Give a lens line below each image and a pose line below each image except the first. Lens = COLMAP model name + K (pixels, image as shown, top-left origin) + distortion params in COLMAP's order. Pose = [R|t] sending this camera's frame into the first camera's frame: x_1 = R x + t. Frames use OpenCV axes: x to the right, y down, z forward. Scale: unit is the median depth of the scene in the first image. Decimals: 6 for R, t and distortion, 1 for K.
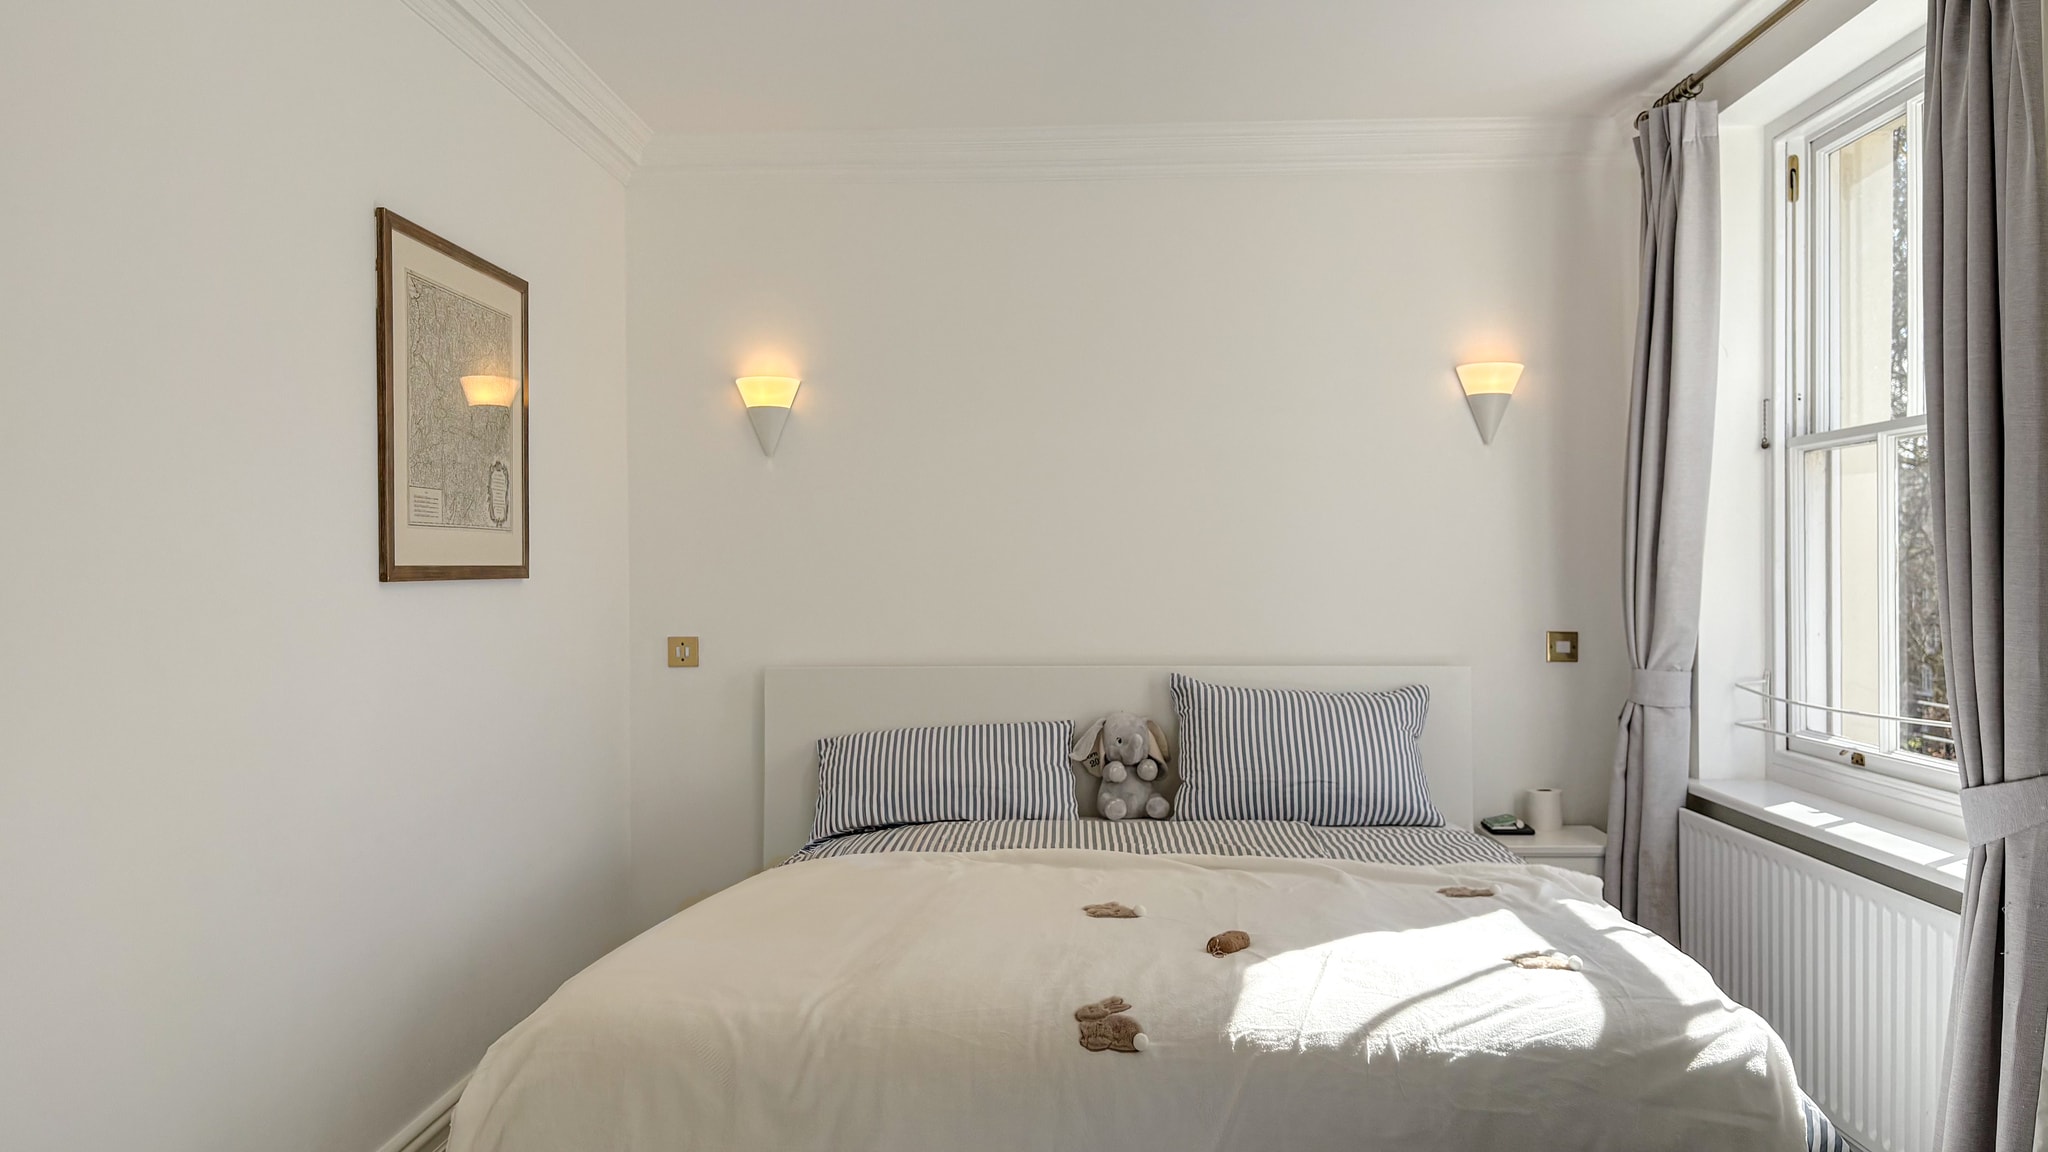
lens RADIAL K [[1559.8, 0, 1031.5], [0, 1559.8, 578.8], [0, 0, 1]] dist [0.040048, -0.025068]
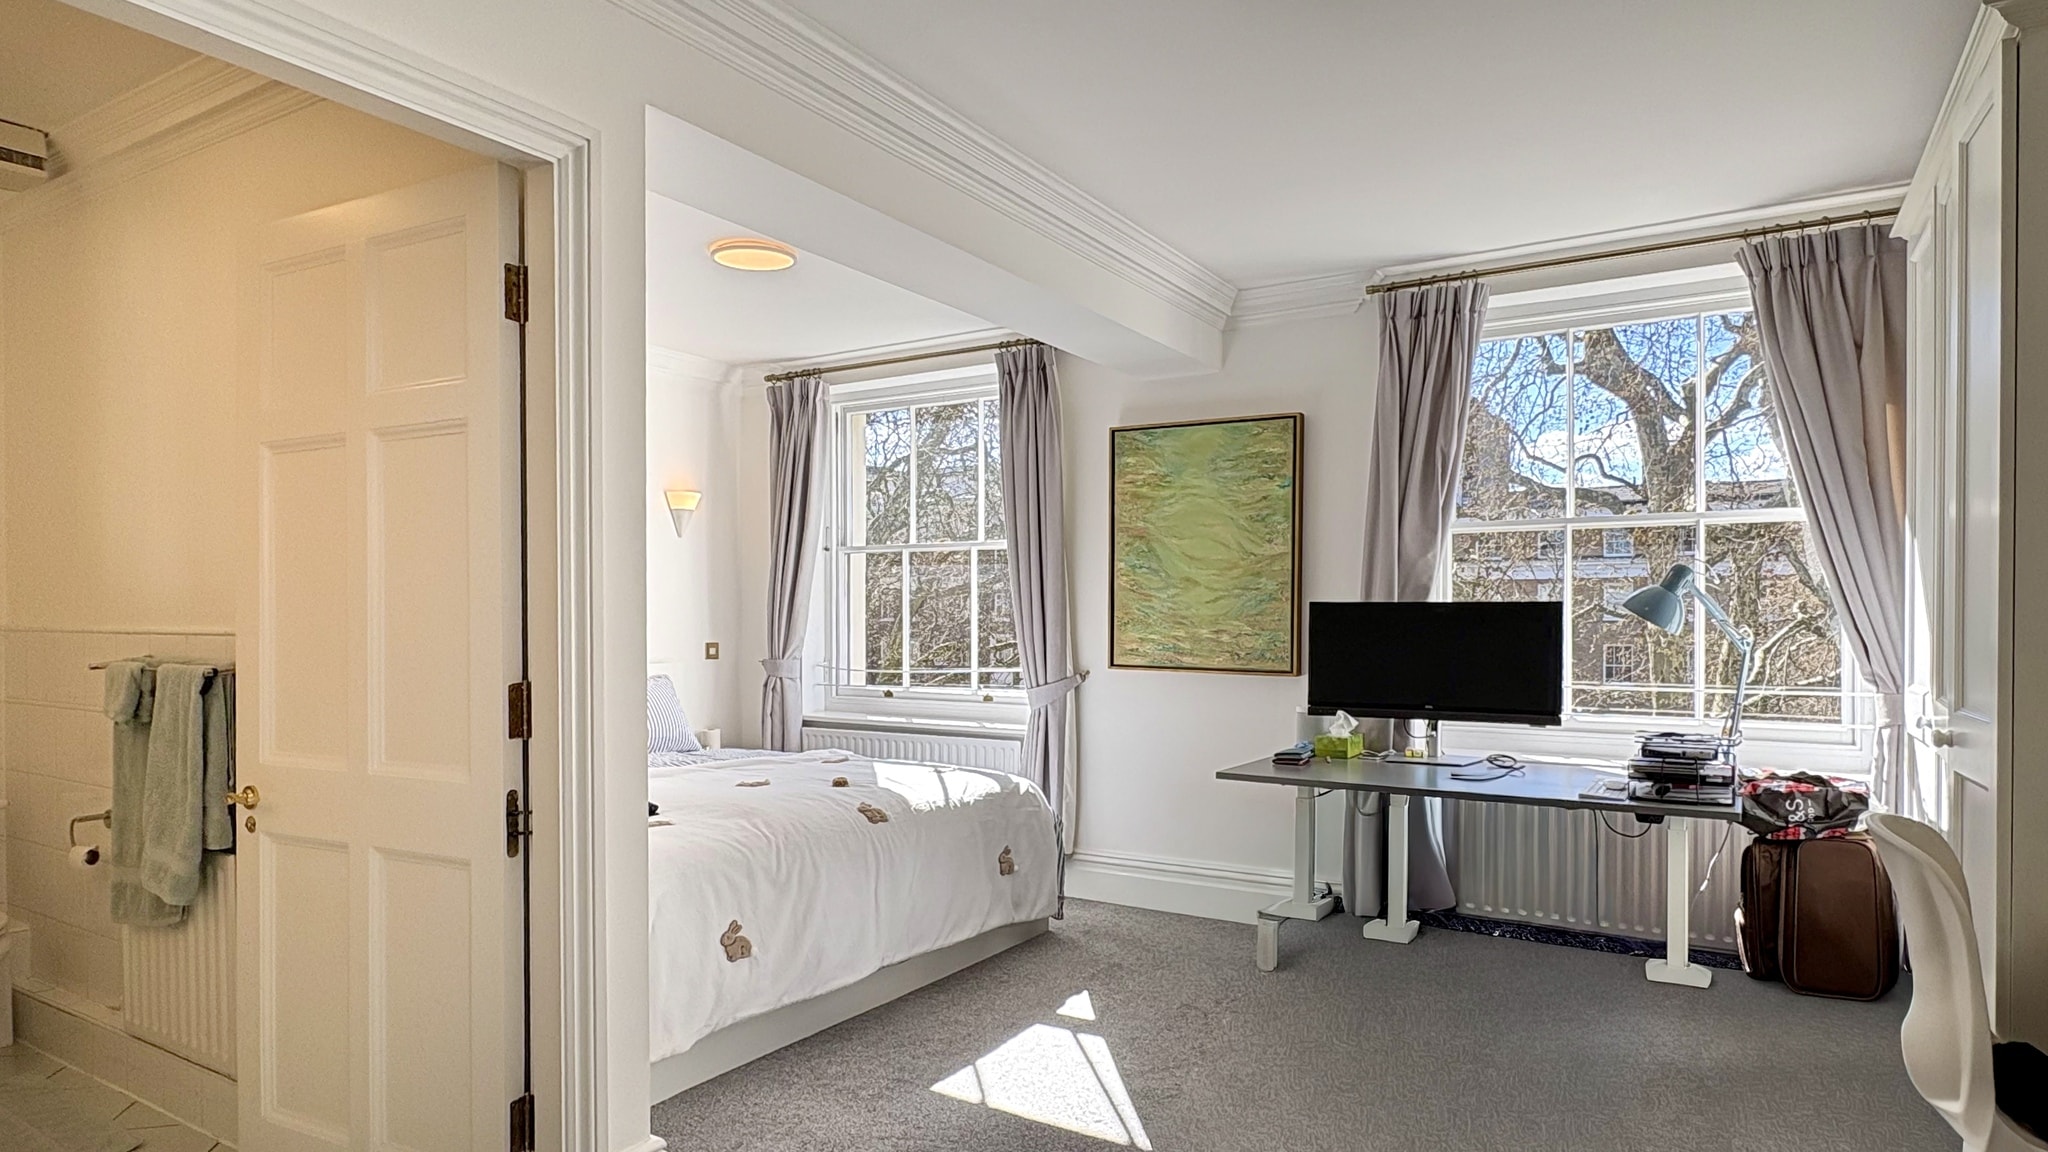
lens RADIAL K [[1147.4, 0, 1036.4], [0, 1147.4, 626.4], [0, 0, 1]] dist [-0.002143, 0.002915]
pose [[0.496491, -0.003070, 0.868036, -0.713894], [0.003351, 0.999993, 0.001620, 0.015604], [-0.868035, 0.002104, 0.496498, 0.011421]]
